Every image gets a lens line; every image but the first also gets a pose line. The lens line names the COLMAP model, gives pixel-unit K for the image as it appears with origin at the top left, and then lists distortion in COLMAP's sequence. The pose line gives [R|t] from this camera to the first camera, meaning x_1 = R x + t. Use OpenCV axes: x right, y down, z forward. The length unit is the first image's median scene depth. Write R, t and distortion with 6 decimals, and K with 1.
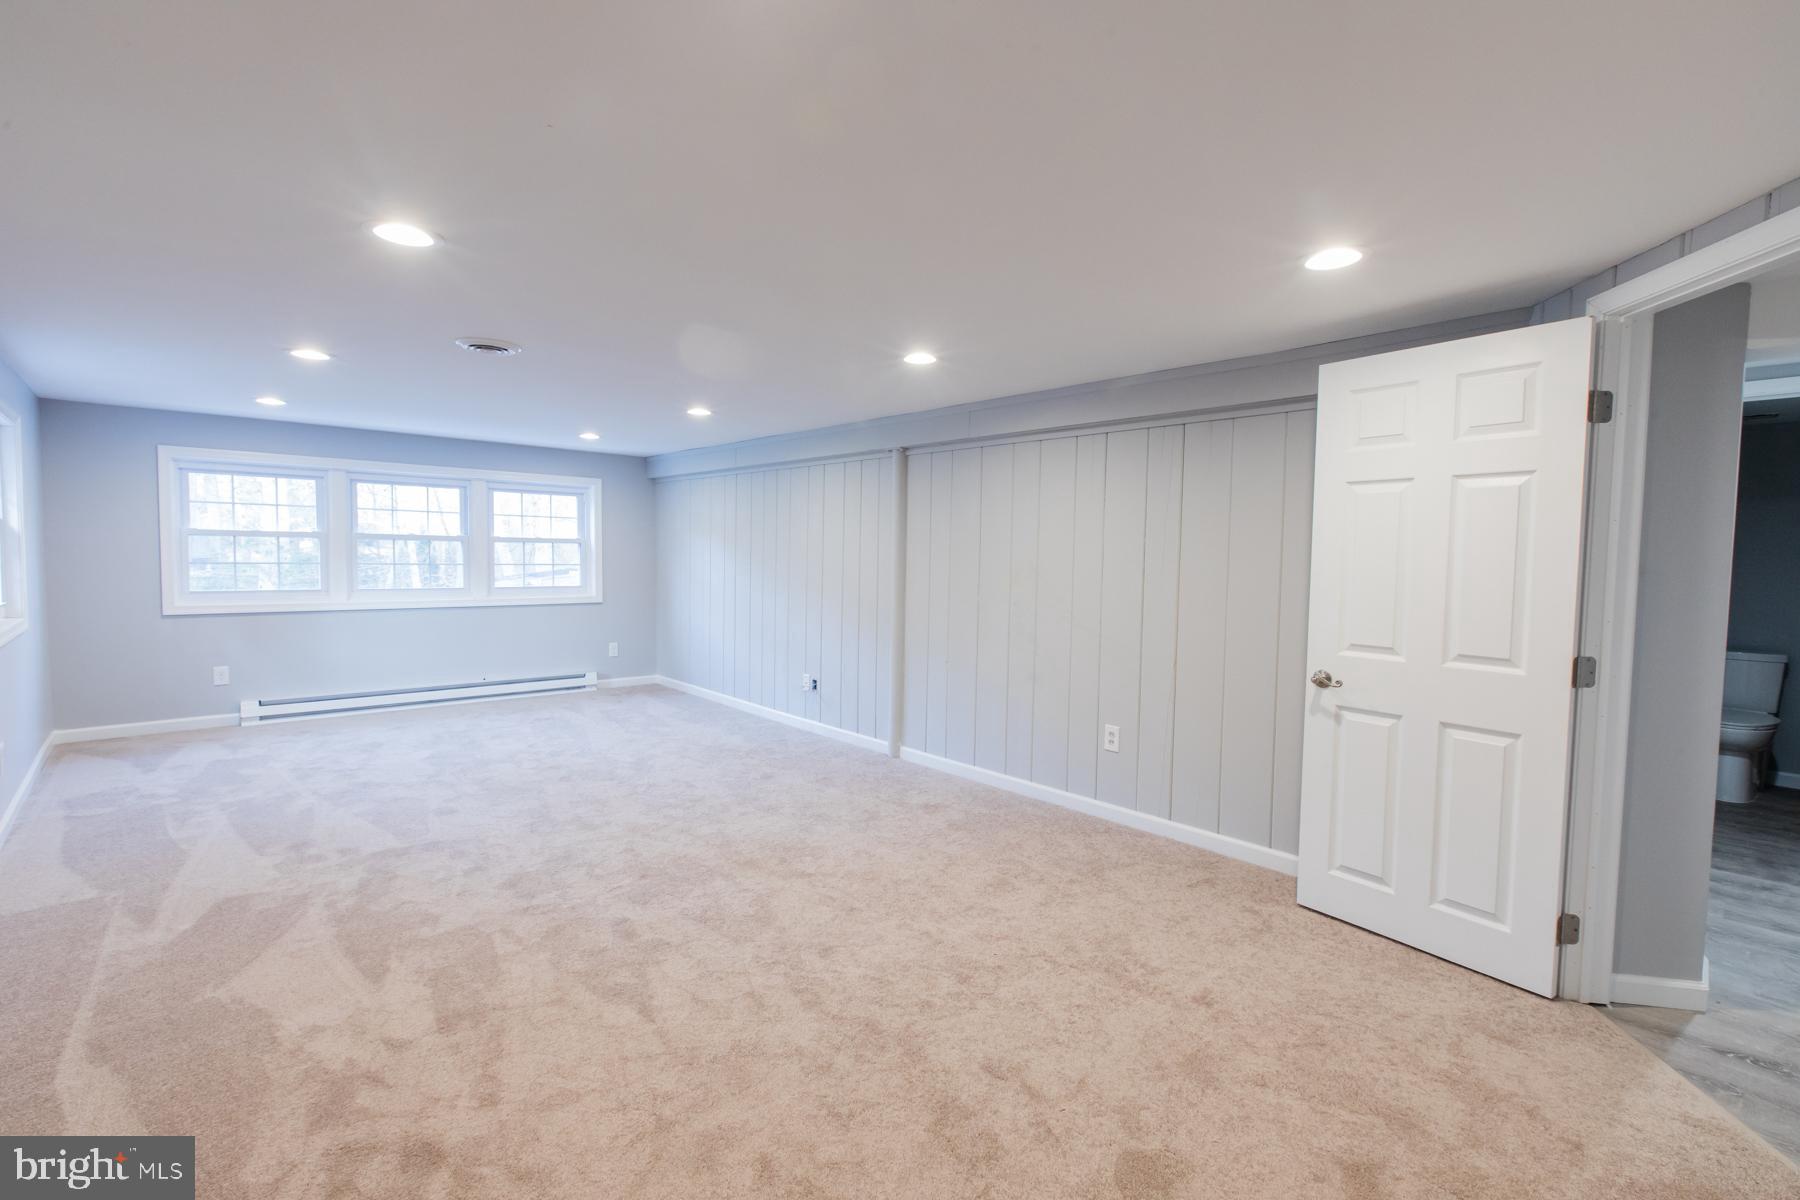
lens RADIAL K [[803.8, 0, 895.8], [0, 803.8, 593.8], [0, 0, 1]] dist [-0.001267, -0.001092]
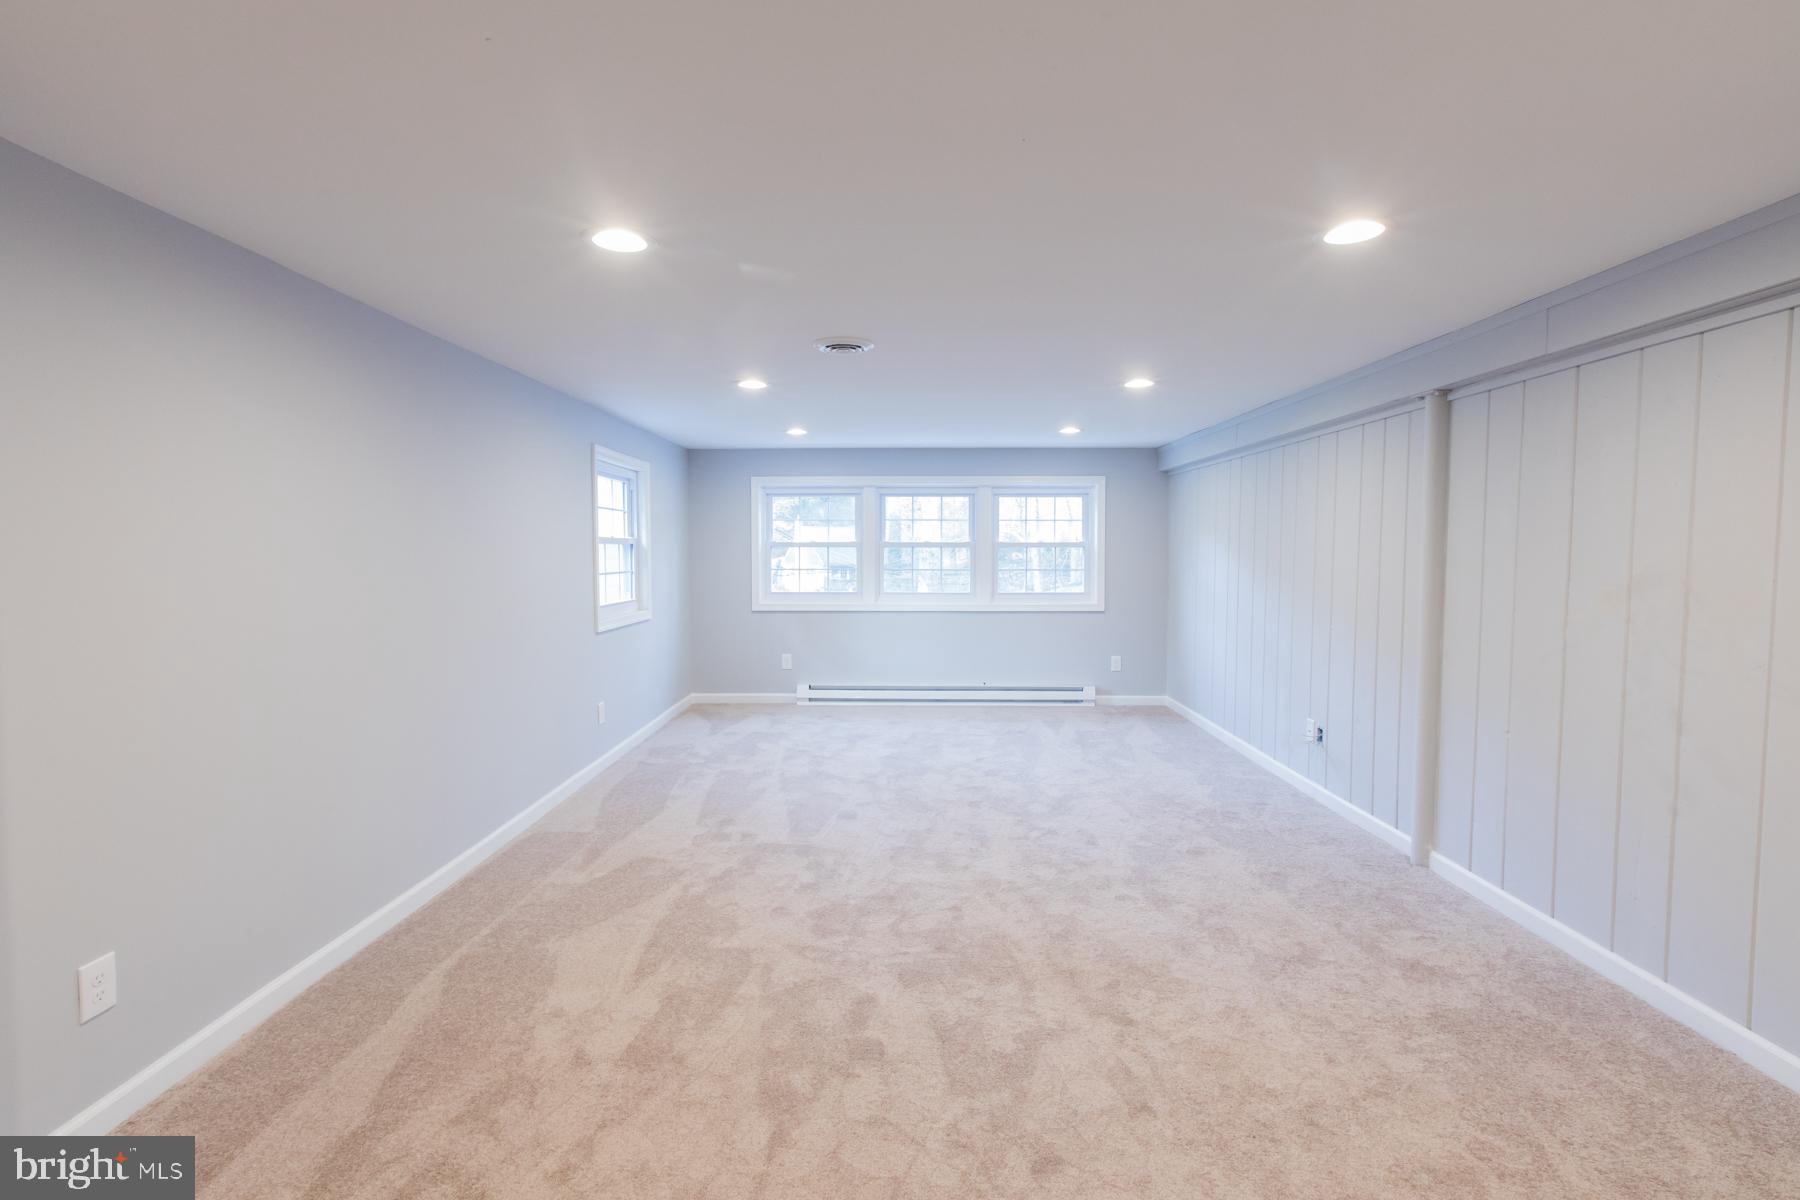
lens RADIAL K [[820.3, 0, 896.6], [0, 820.3, 578.3], [0, 0, 1]] dist [-0.000361, -0.000399]
pose [[0.724890, 0.005217, -0.688845, 0.153839], [-0.021758, 0.999646, -0.015325, -0.009991], [0.688521, 0.026097, 0.724747, 0.230140]]
